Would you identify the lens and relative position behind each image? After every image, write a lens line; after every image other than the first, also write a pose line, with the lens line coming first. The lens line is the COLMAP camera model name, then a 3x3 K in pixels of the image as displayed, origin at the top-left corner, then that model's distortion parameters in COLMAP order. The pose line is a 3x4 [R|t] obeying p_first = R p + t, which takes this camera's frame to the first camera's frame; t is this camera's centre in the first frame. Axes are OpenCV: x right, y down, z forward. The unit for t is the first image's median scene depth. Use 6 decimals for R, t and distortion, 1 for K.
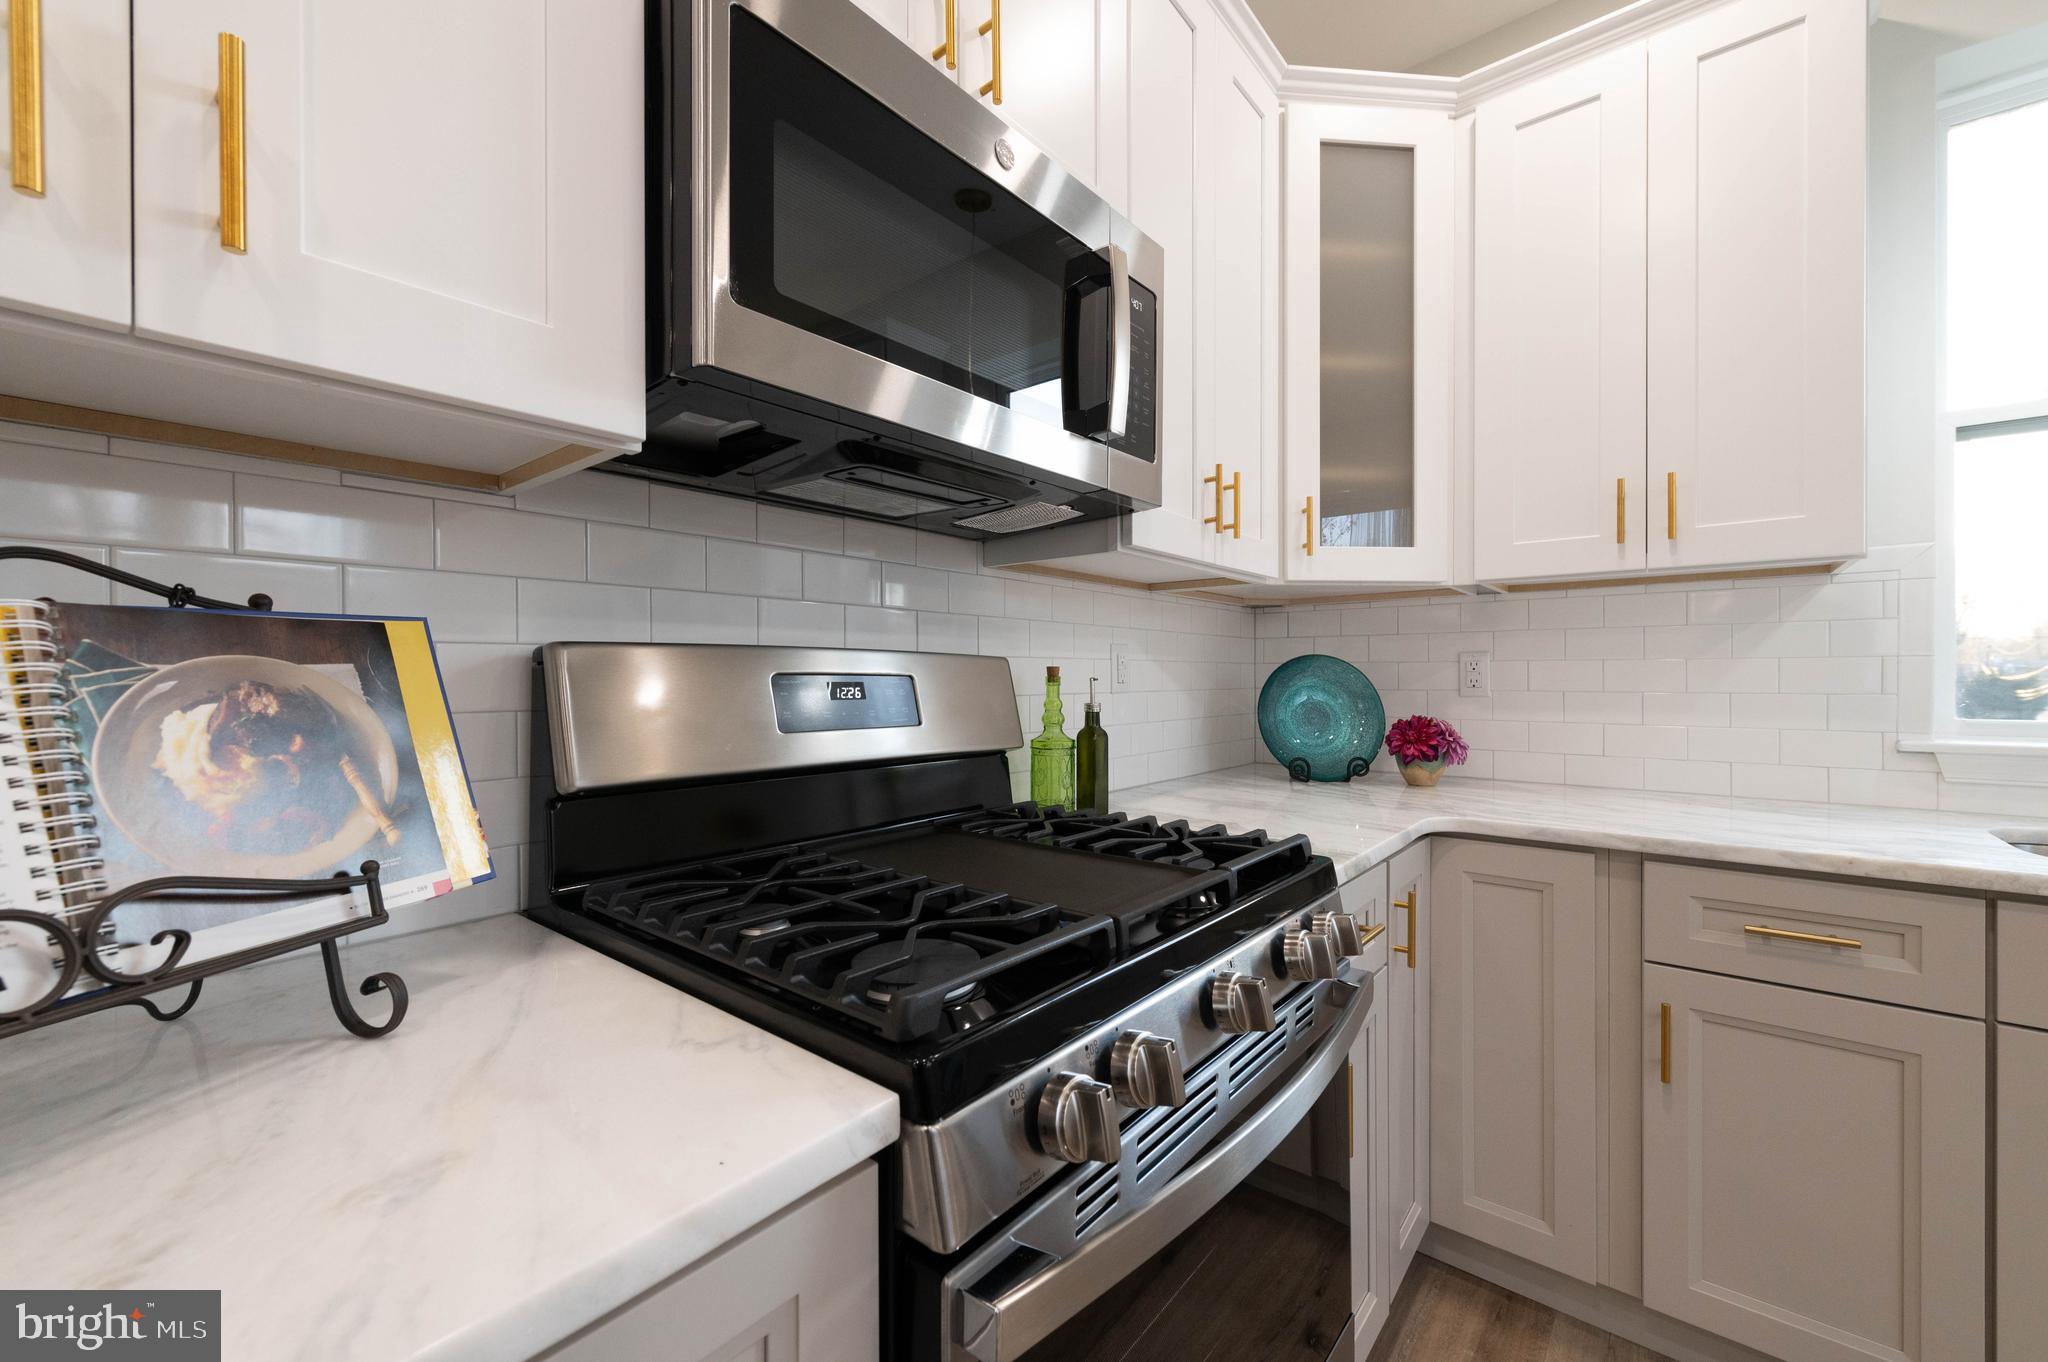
lens RADIAL K [[810.4, 0, 1030.7], [0, 810.4, 678.2], [0, 0, 1]] dist [0.015644, -0.005057]
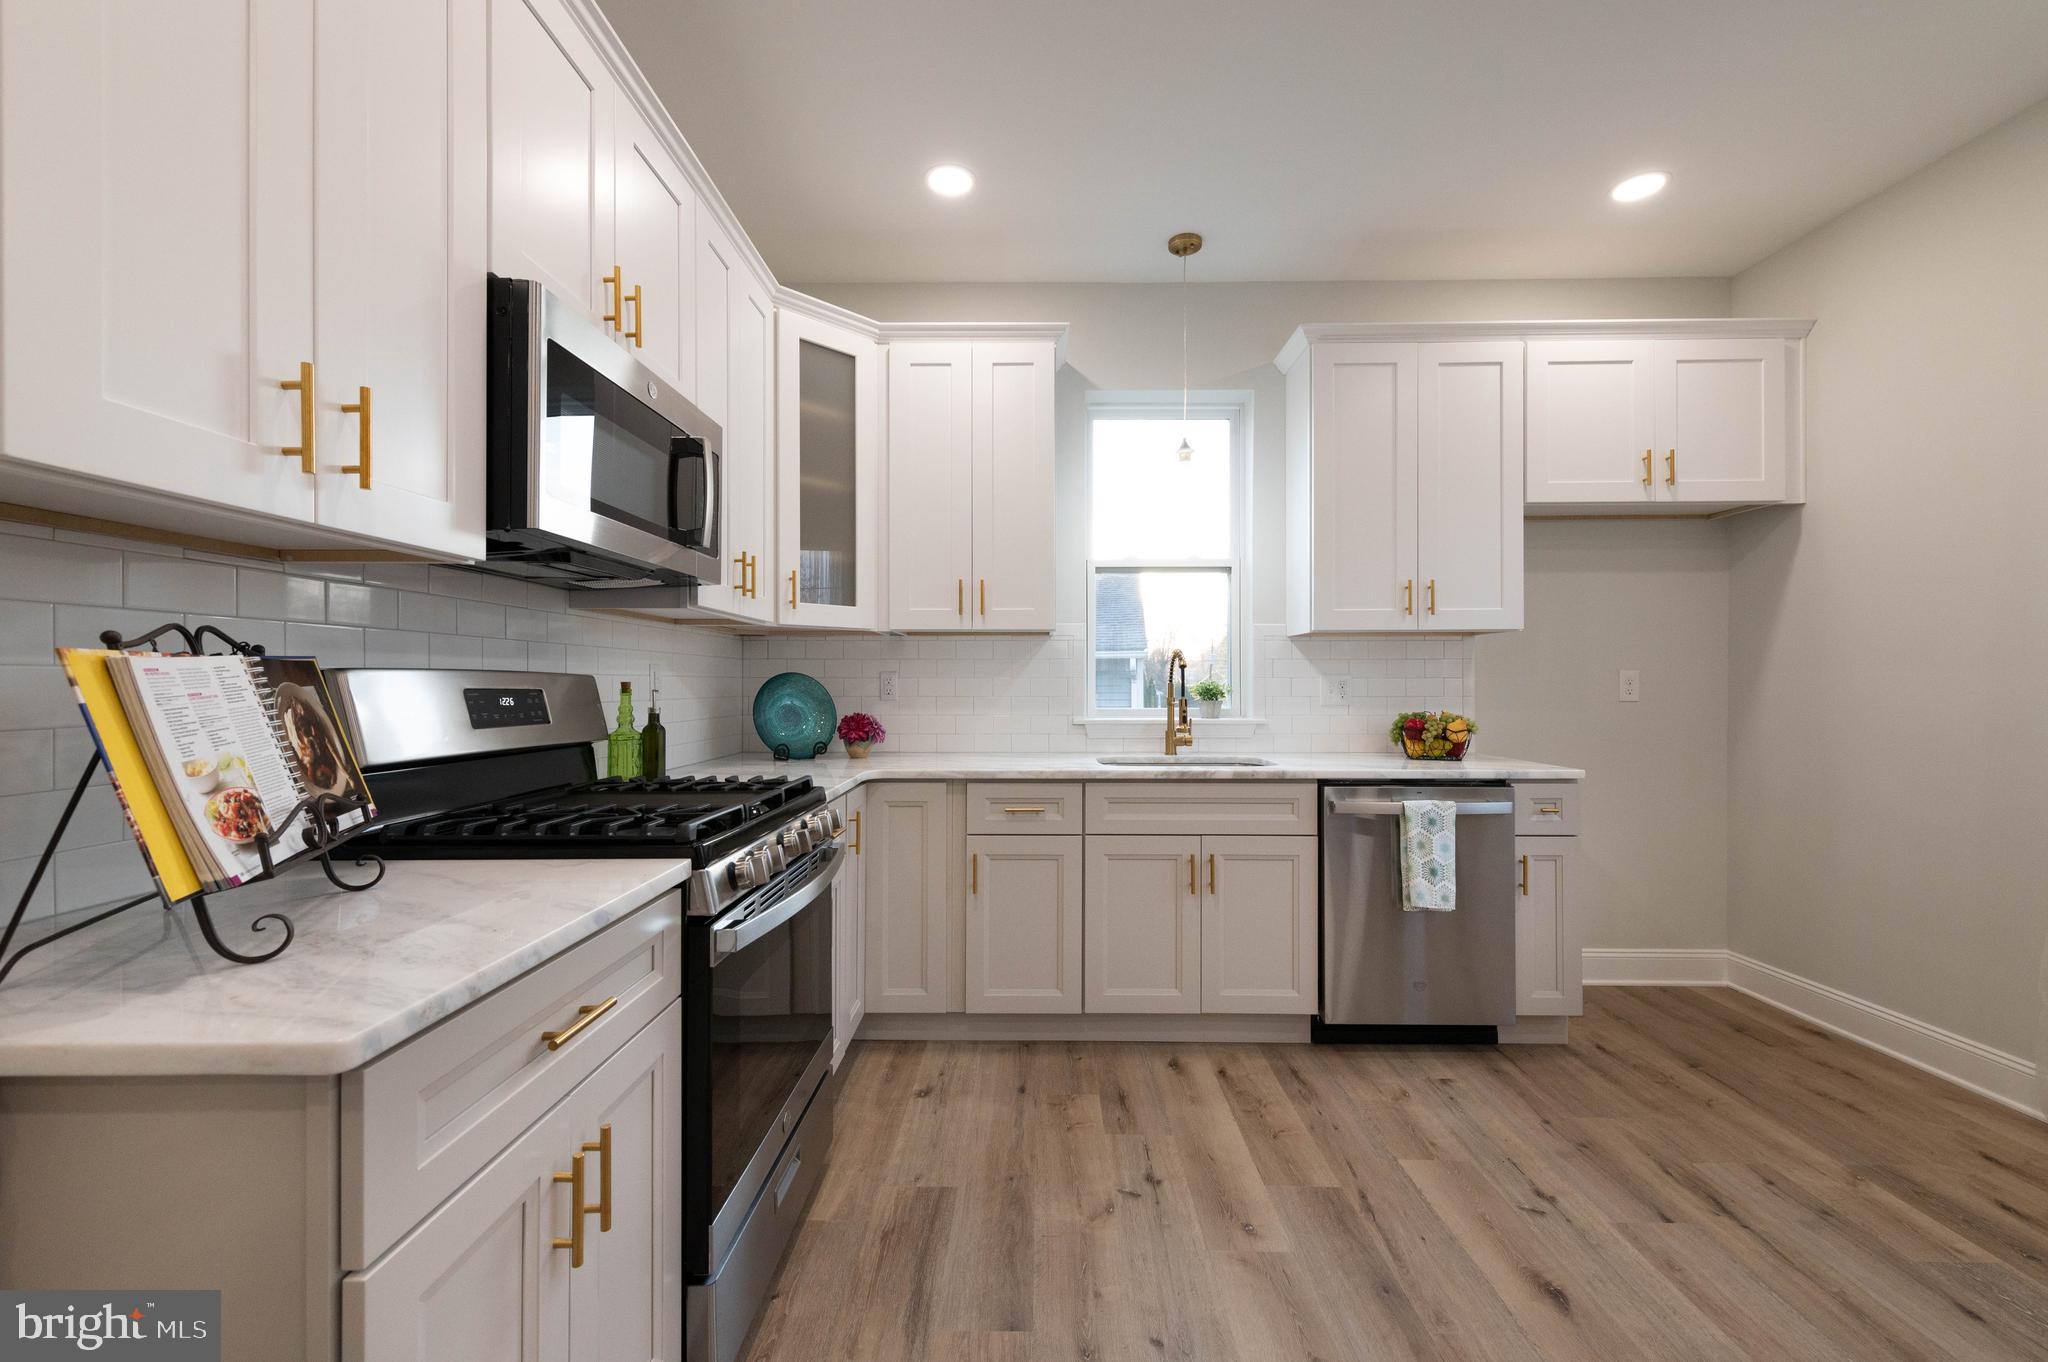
lens RADIAL K [[817.2, 0, 1034.4], [0, 817.2, 677.5], [0, 0, 1]] dist [0.009952, -0.000318]
pose [[0.776714, 0.006479, 0.629820, -0.318099], [-0.000313, 0.999951, -0.009900, -0.007838], [-0.629853, 0.007493, 0.776678, -0.555379]]
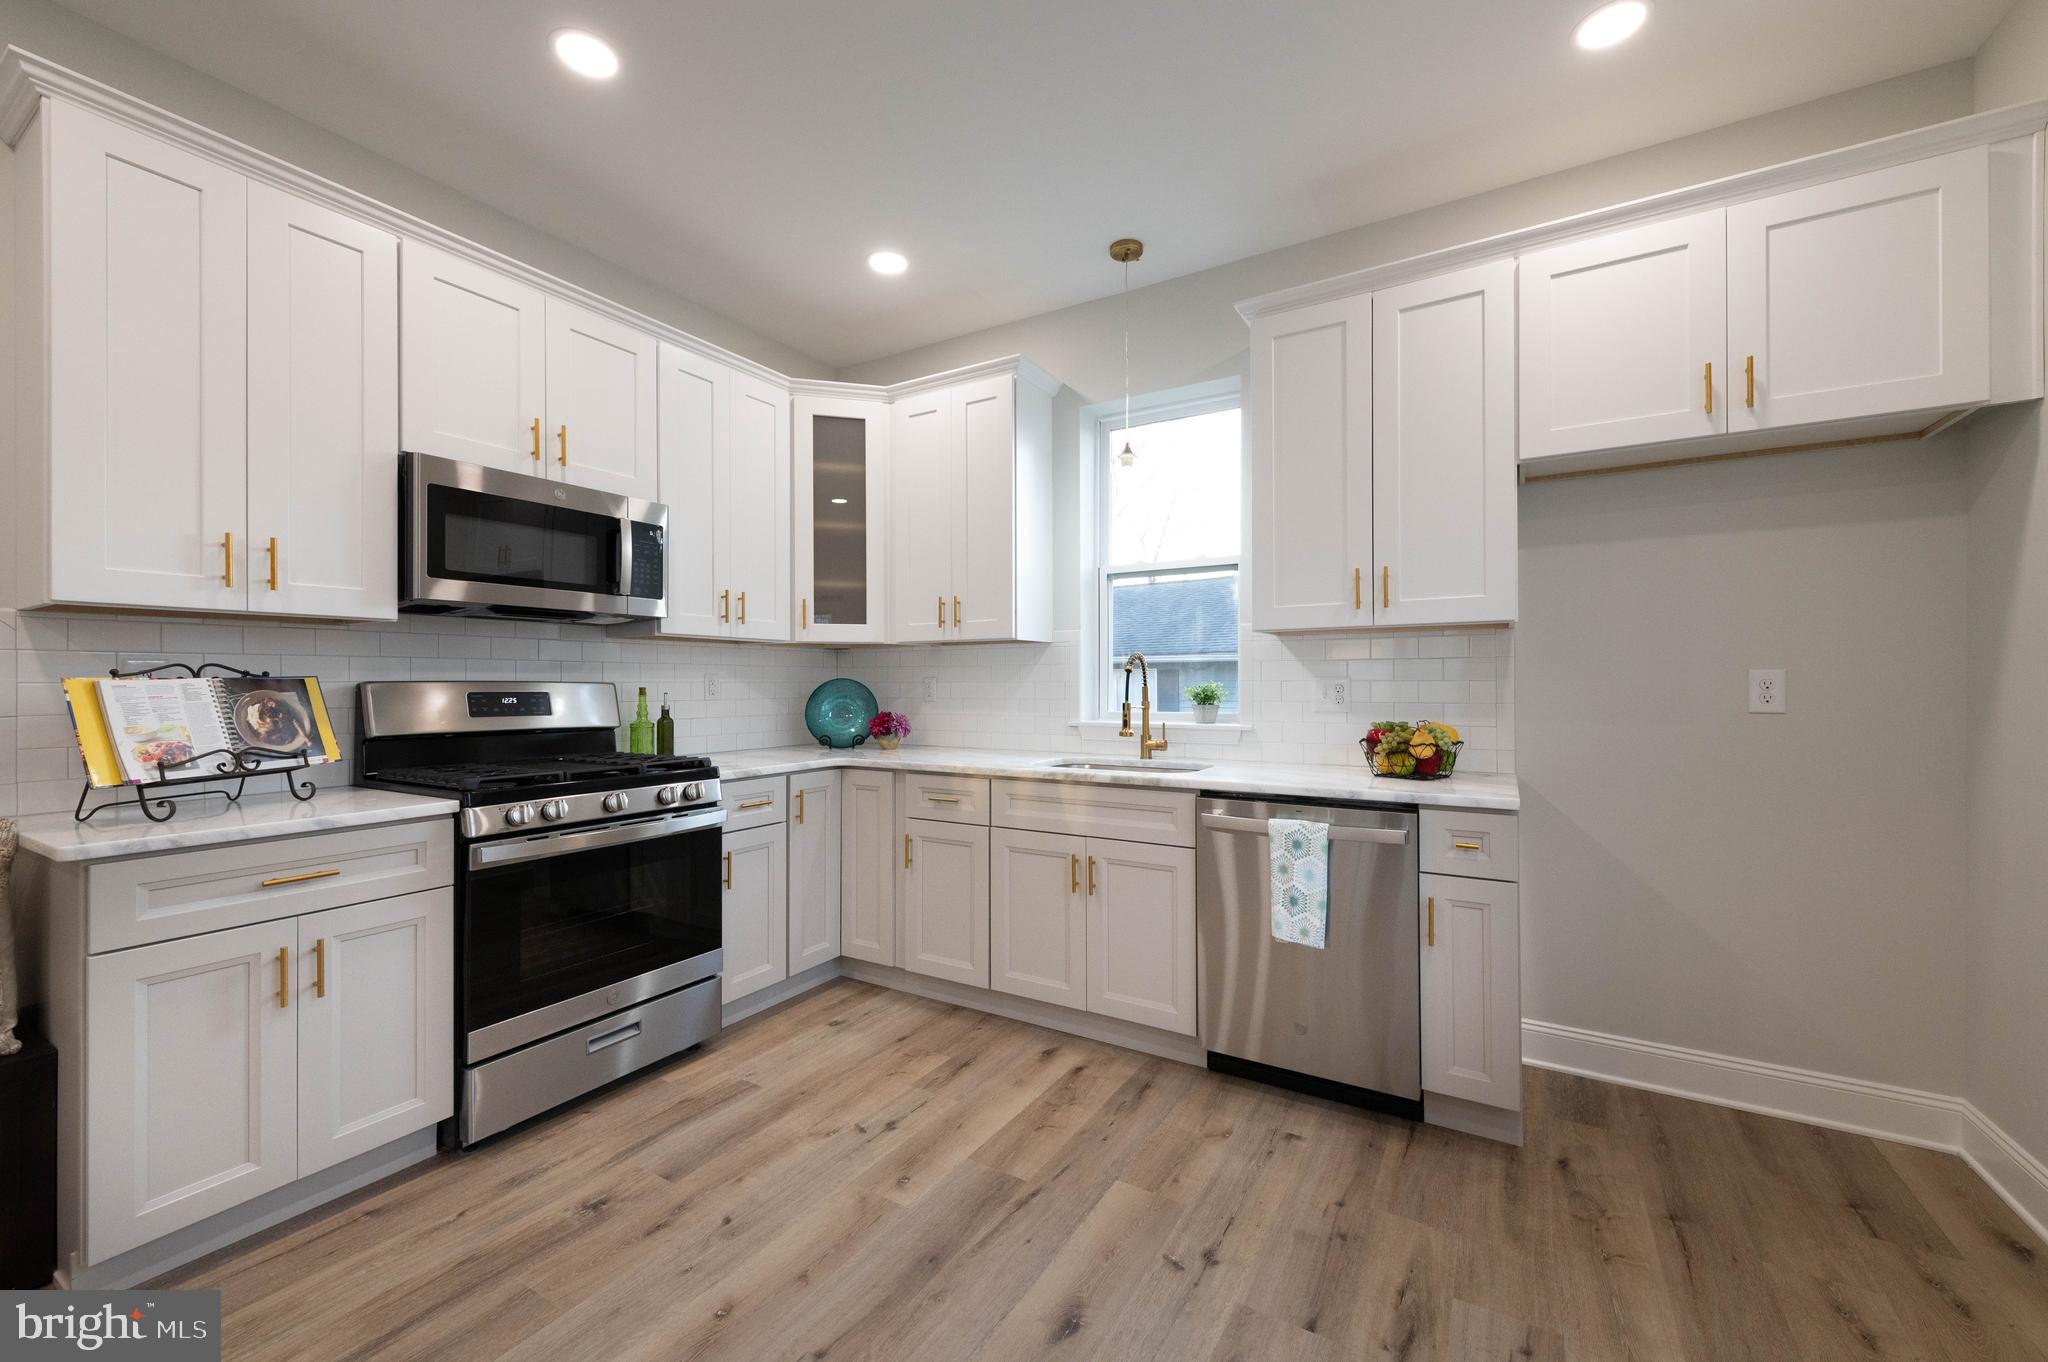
lens RADIAL K [[803.1, 0, 1032.7], [0, 803.1, 677.5], [0, 0, 1]] dist [0.014421, -0.005152]
pose [[0.988242, 0.001354, 0.152895, 0.686988], [0.000163, 0.999951, -0.009909, -0.018449], [-0.152901, 0.009818, 0.988193, -1.145890]]
